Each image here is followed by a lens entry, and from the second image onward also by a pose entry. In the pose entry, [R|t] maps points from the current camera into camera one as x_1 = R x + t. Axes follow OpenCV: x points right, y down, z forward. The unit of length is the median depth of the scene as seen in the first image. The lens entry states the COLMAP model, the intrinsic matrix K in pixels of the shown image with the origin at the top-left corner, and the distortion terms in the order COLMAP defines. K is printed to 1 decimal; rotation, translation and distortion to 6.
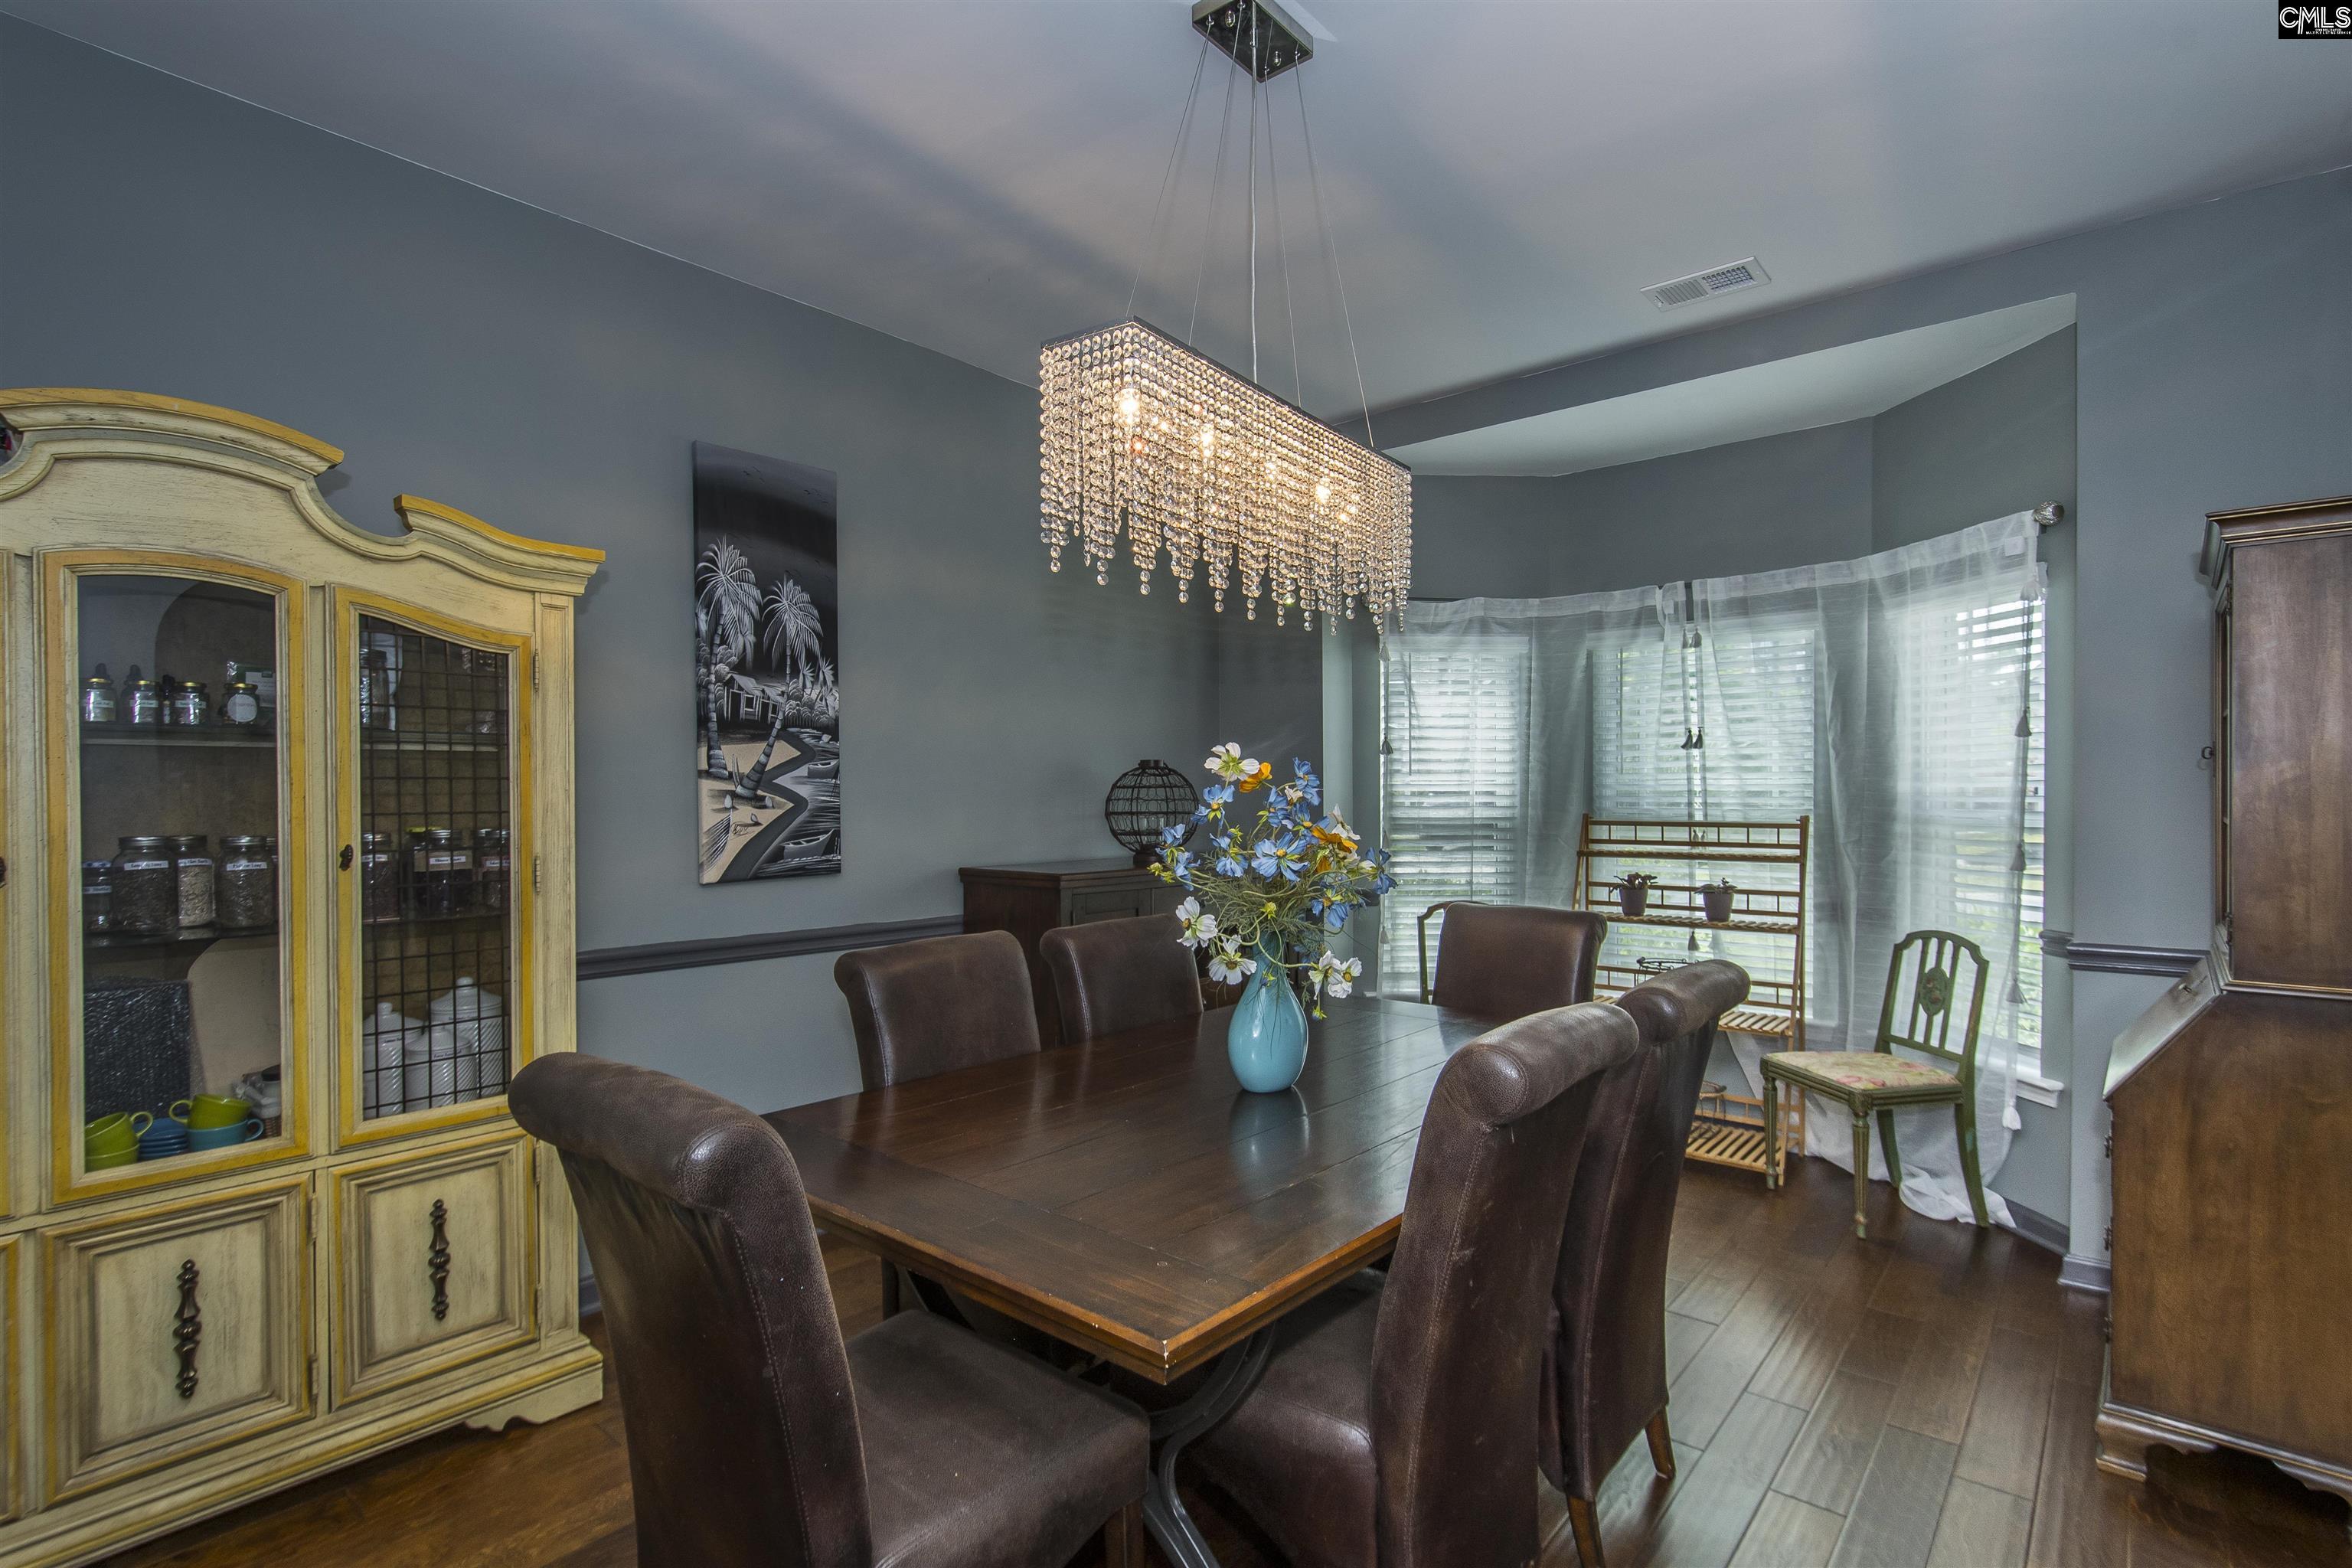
lens RADIAL K [[1127.1, 0, 1149.9], [0, 1127.1, 802.1], [0, 0, 1]] dist [0.000644, -0.001242]
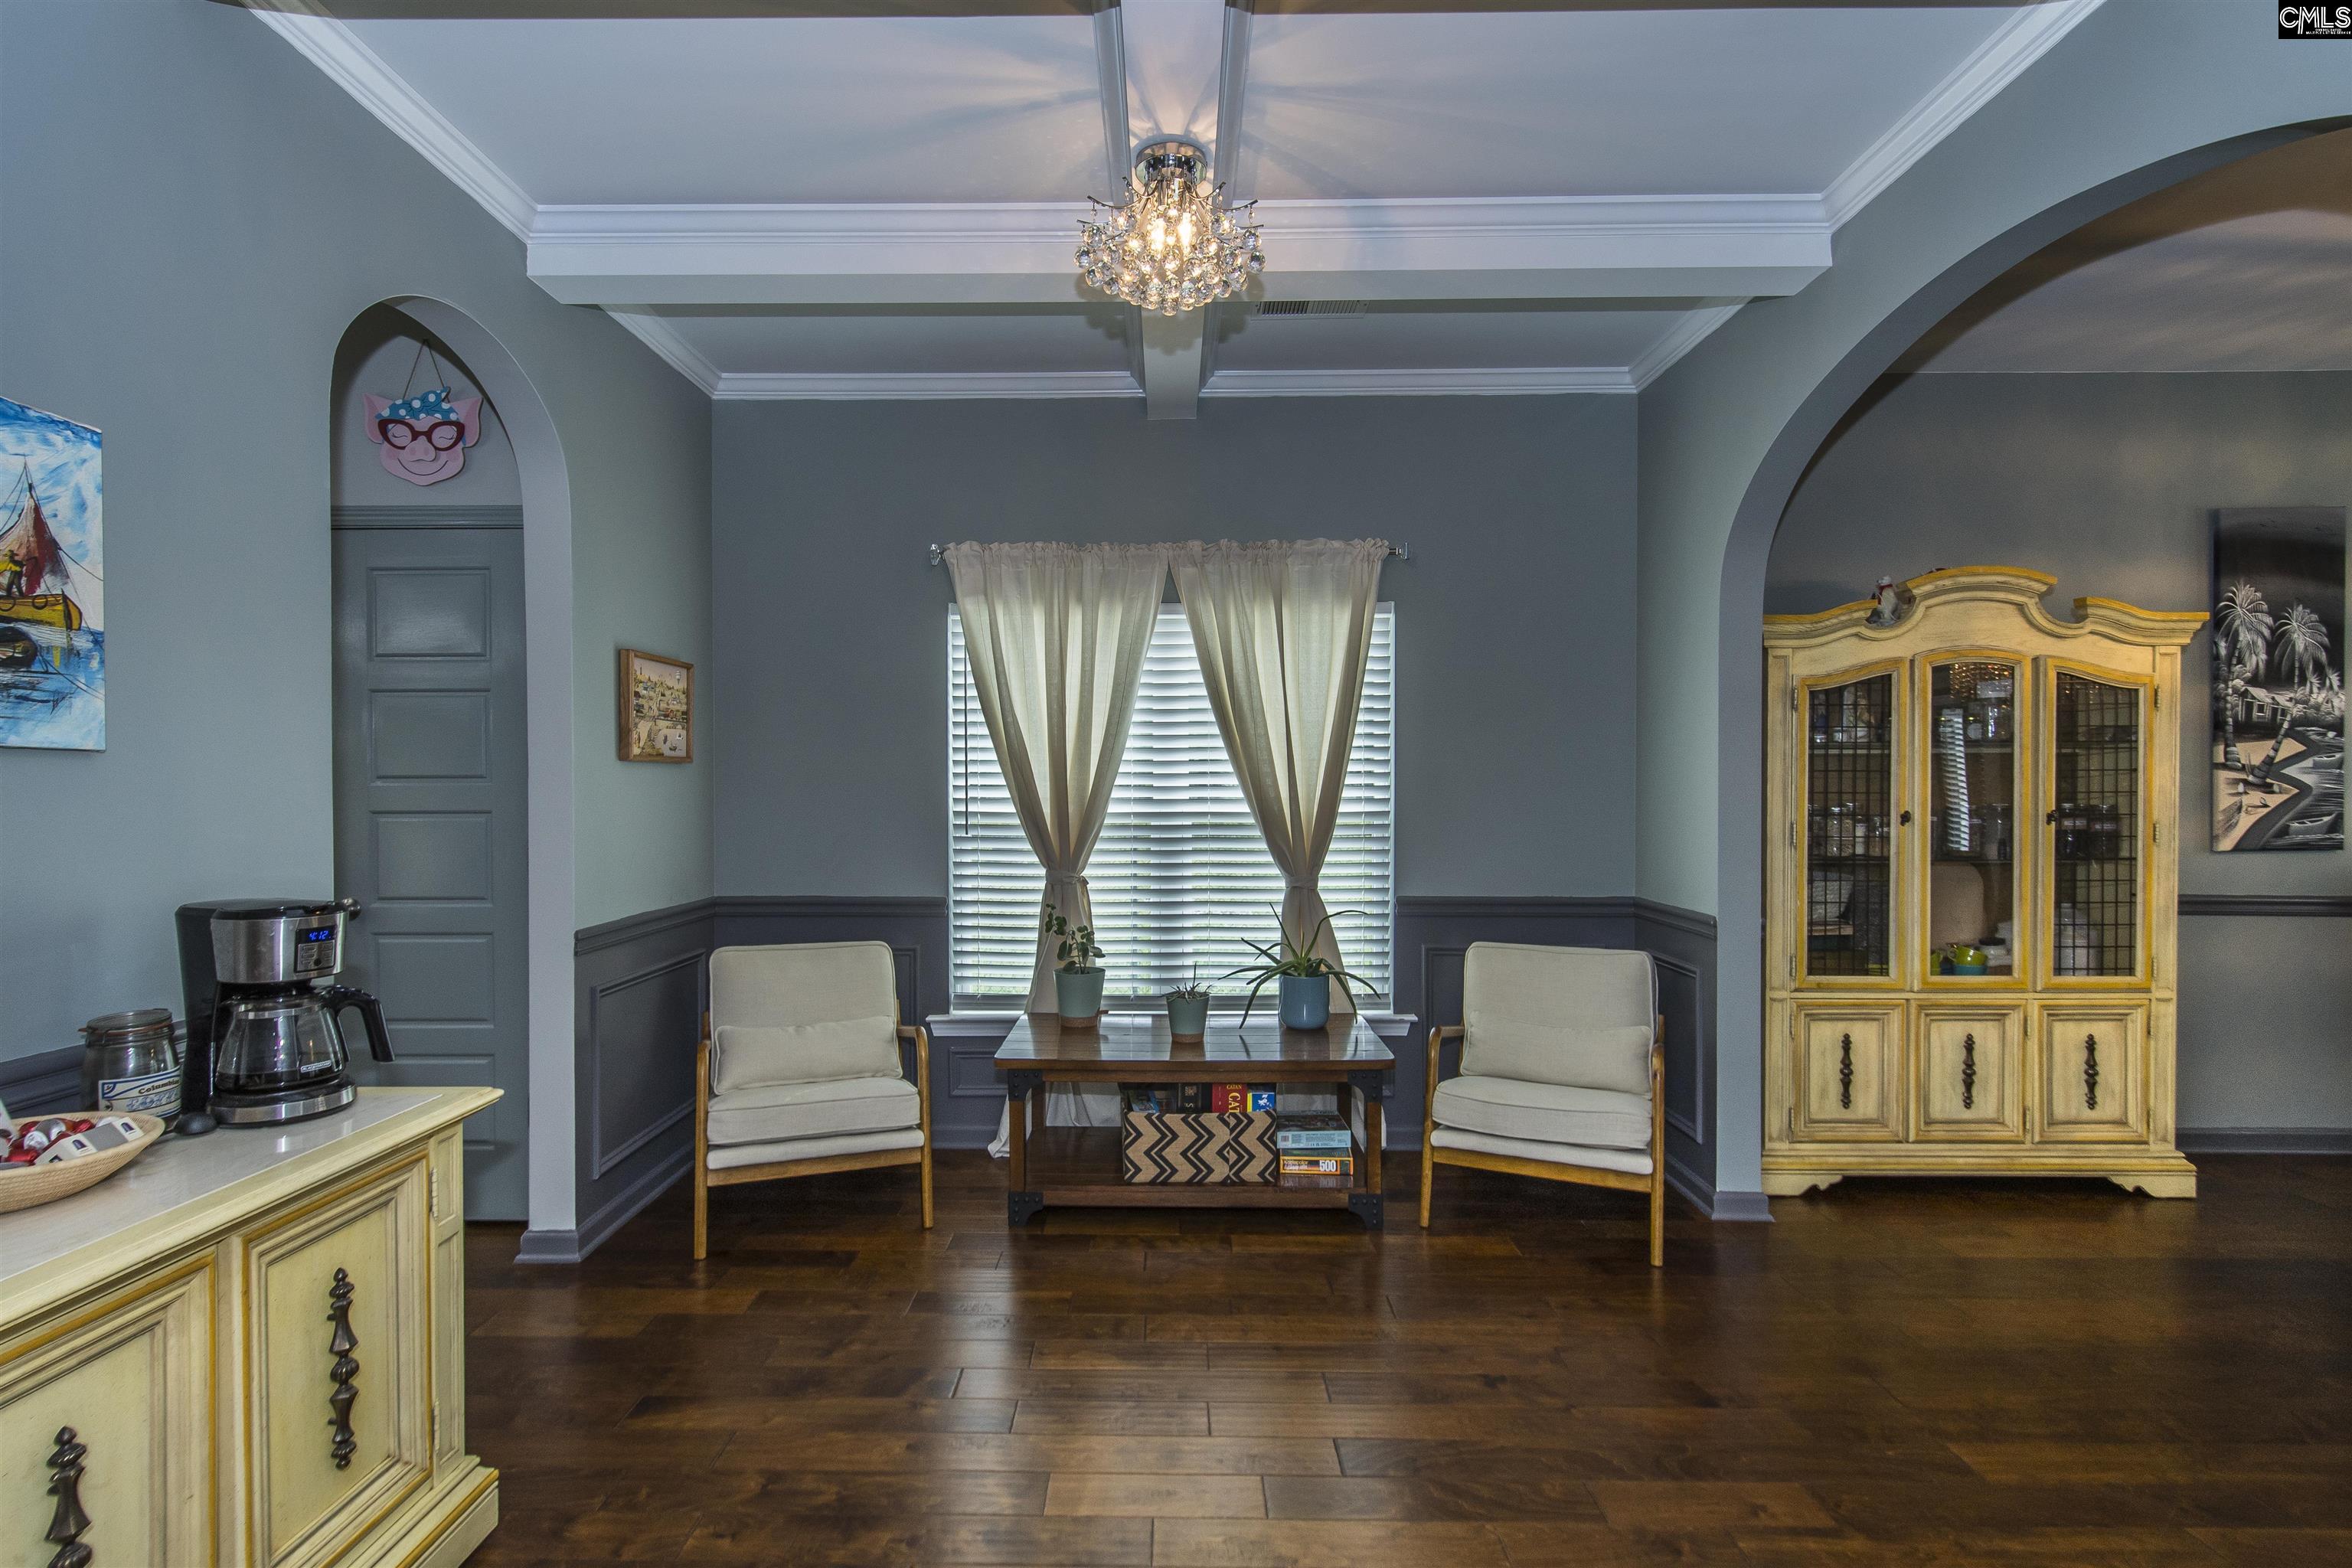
lens RADIAL K [[1127.1, 0, 1149.9], [0, 1127.1, 802.1], [0, 0, 1]] dist [0.000644, -0.001242]
pose [[0.646877, 0.013923, -0.762467, -0.202675], [-0.009370, 0.999903, 0.010309, 0.014318], [0.762536, 0.000475, 0.646945, -0.759716]]
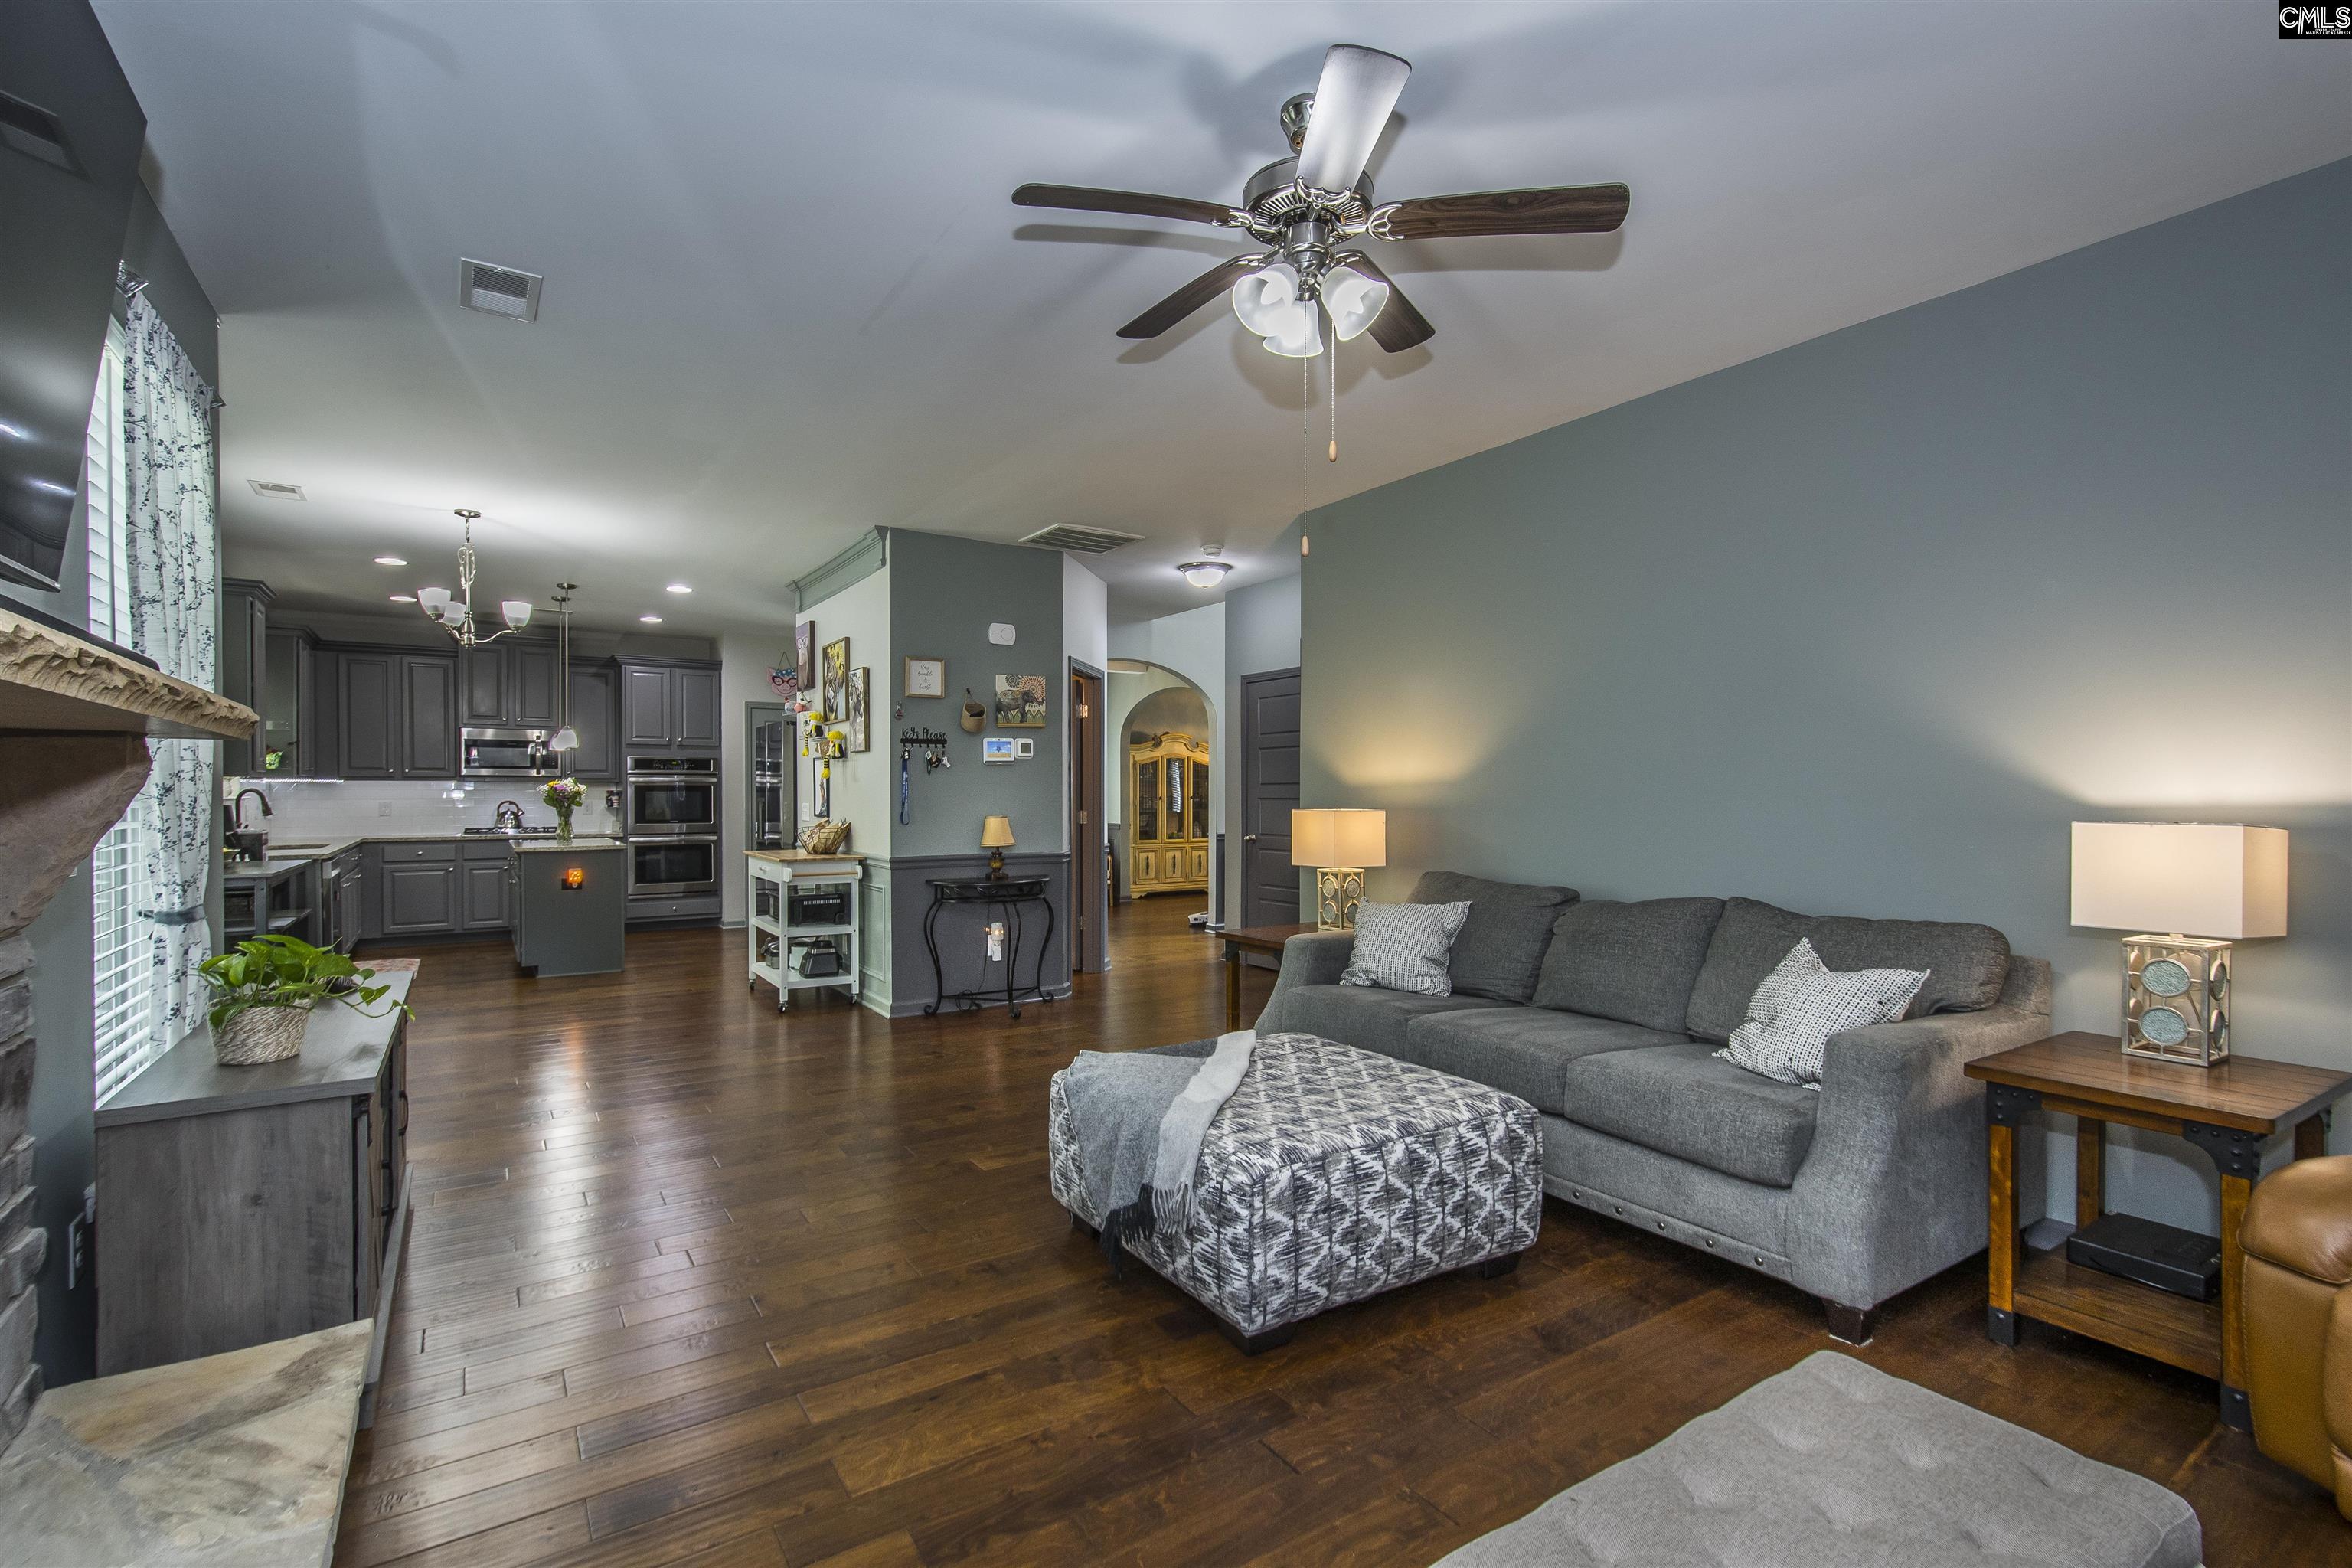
lens RADIAL K [[1062.4, 0, 1146.7], [0, 1062.4, 796.5], [0, 0, 1]] dist [0.005059, 0.000453]
pose [[0.958962, 0.006704, -0.283455, 0.551911], [-0.007699, 0.999968, -0.002394, 0.040733], [0.283430, 0.004478, 0.958983, -3.447082]]
